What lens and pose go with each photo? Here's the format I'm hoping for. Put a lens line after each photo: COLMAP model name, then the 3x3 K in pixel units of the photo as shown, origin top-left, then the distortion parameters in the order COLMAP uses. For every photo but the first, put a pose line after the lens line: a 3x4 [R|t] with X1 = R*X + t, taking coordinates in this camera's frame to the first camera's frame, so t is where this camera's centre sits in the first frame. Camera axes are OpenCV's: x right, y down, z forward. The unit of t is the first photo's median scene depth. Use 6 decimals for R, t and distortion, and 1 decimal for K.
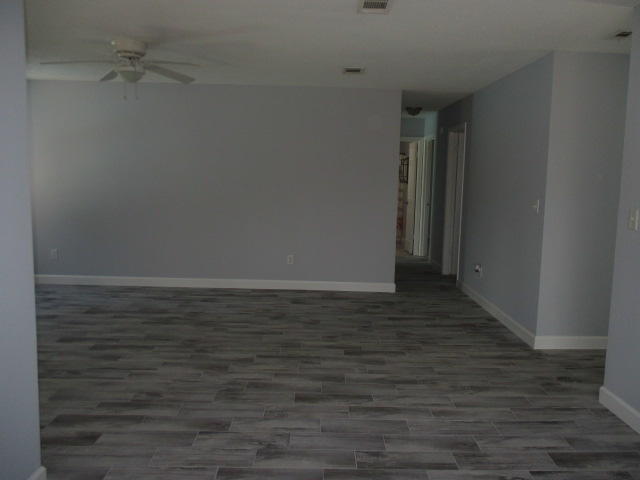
lens RADIAL K [[531.3, 0, 331.7], [0, 531.3, 226.7], [0, 0, 1]] dist [-0.038730, 0.028794]
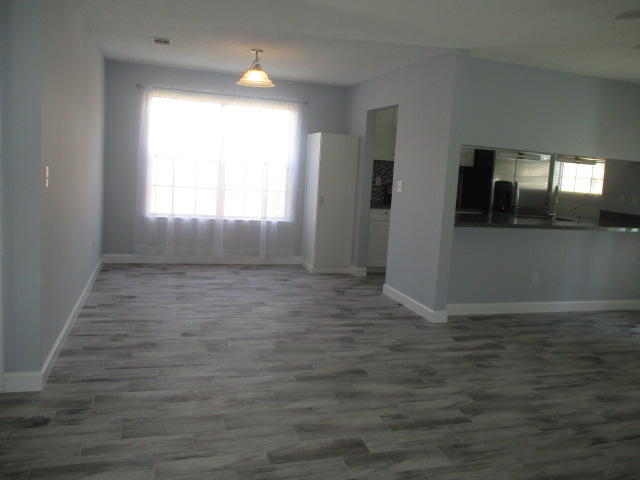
lens RADIAL K [[531.3, 0, 331.7], [0, 531.3, 239.2], [0, 0, 1]] dist [-0.038730, 0.028794]
pose [[-0.954531, -0.052168, -0.293512, 0.280832], [-0.120119, 0.968412, 0.218516, -0.139304], [0.272841, 0.243836, -0.930646, 1.657806]]
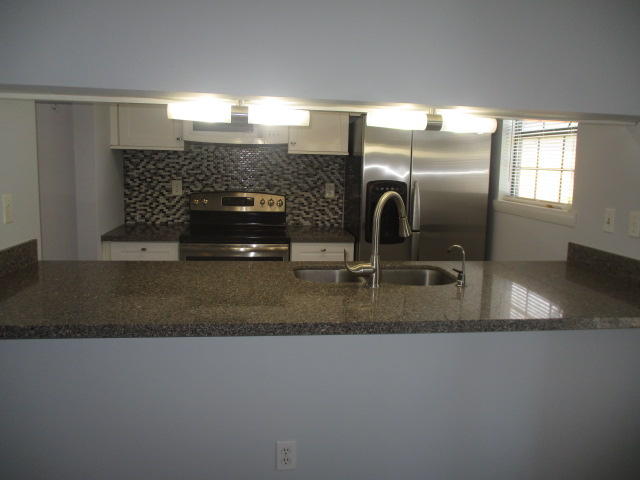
lens RADIAL K [[531.3, 0, 331.0], [0, 531.3, 236.2], [0, 0, 1]] dist [-0.038730, 0.028794]
pose [[-0.992521, -0.041638, -0.114750, -0.632049], [-0.067060, 0.971459, 0.227530, -0.114280], [0.102001, 0.233523, -0.966986, 0.958151]]
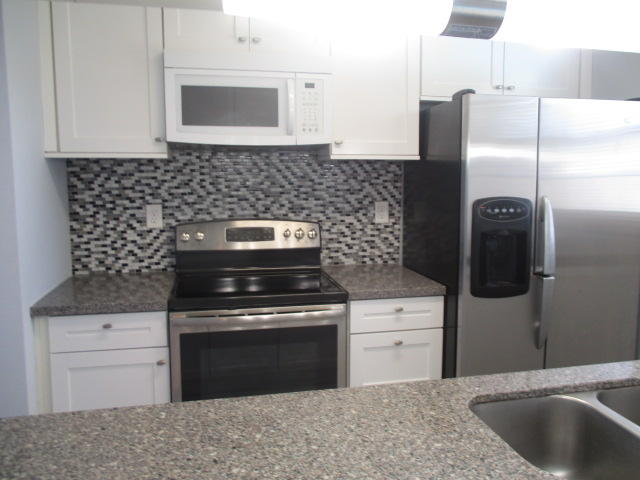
lens RADIAL K [[531.3, 0, 330.4], [0, 531.3, 235.0], [0, 0, 1]] dist [-0.038730, 0.028794]
pose [[-0.981232, -0.009537, -0.192597, -0.533698], [-0.048903, 0.978432, 0.200699, -0.071043], [0.186529, 0.206351, -0.960534, 0.577739]]
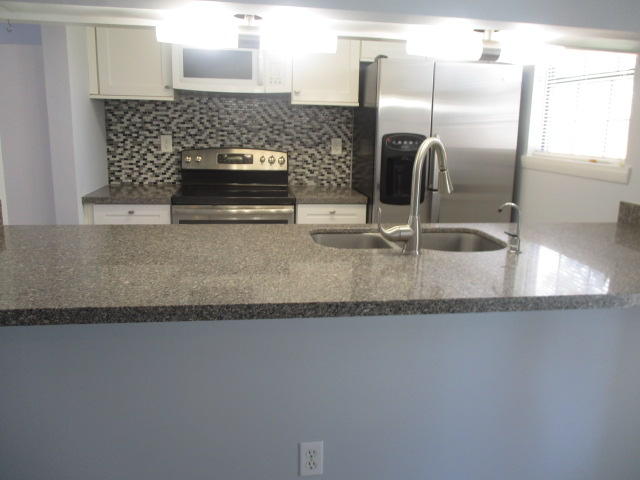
lens RADIAL K [[531.3, 0, 330.9], [0, 531.3, 235.6], [0, 0, 1]] dist [-0.038730, 0.028794]
pose [[-0.990080, -0.028572, -0.137568, -0.609184], [-0.067699, 0.954965, 0.288891, -0.082489], [0.123118, 0.295338, -0.947427, 0.859966]]
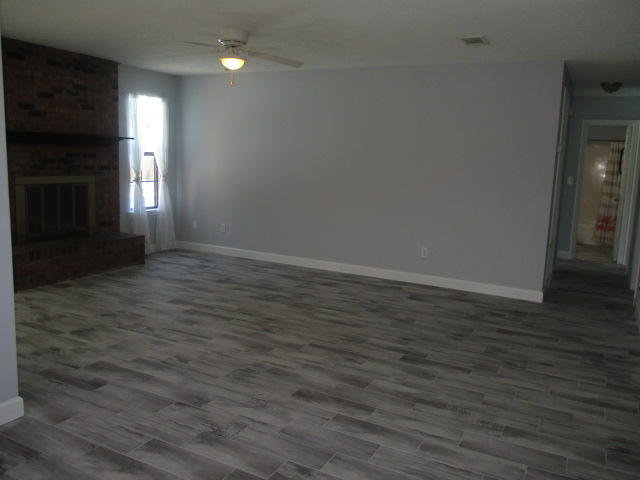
lens RADIAL K [[531.3, 0, 332.6], [0, 531.3, 226.1], [0, 0, 1]] dist [-0.038730, 0.028794]
pose [[0.881275, 0.071261, -0.467200, 0.356320], [-0.063617, 0.997457, 0.032139, -0.006376], [0.468302, 0.001398, 0.883567, 0.168109]]
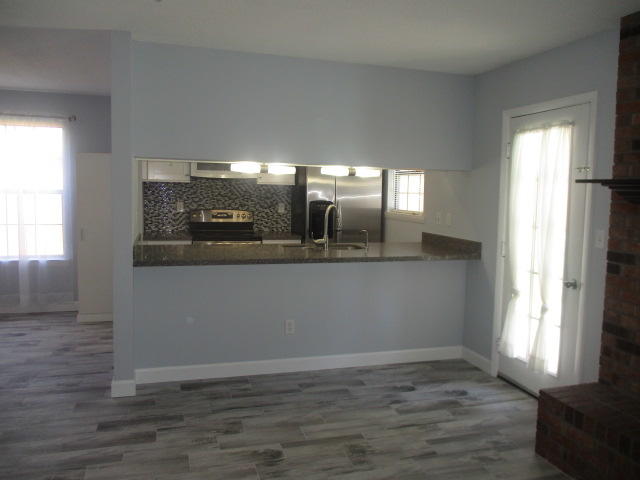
lens RADIAL K [[531.3, 0, 331.7], [0, 531.3, 234.8], [0, 0, 1]] dist [-0.038730, 0.028794]
pose [[-0.958335, -0.028671, -0.284204, -0.425266], [-0.079143, 0.982650, 0.167738, -0.167571], [0.274464, 0.183242, -0.943977, 1.528125]]
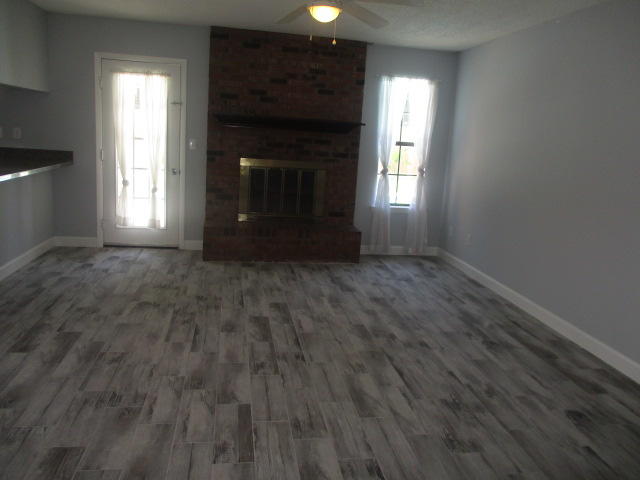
lens RADIAL K [[531.3, 0, 333.0], [0, 531.3, 233.2], [0, 0, 1]] dist [-0.038730, 0.028794]
pose [[0.154664, 0.161612, -0.974659, 0.515634], [-0.156784, 0.978044, 0.137294, -0.077607], [0.975448, 0.131576, 0.176606, 1.021322]]
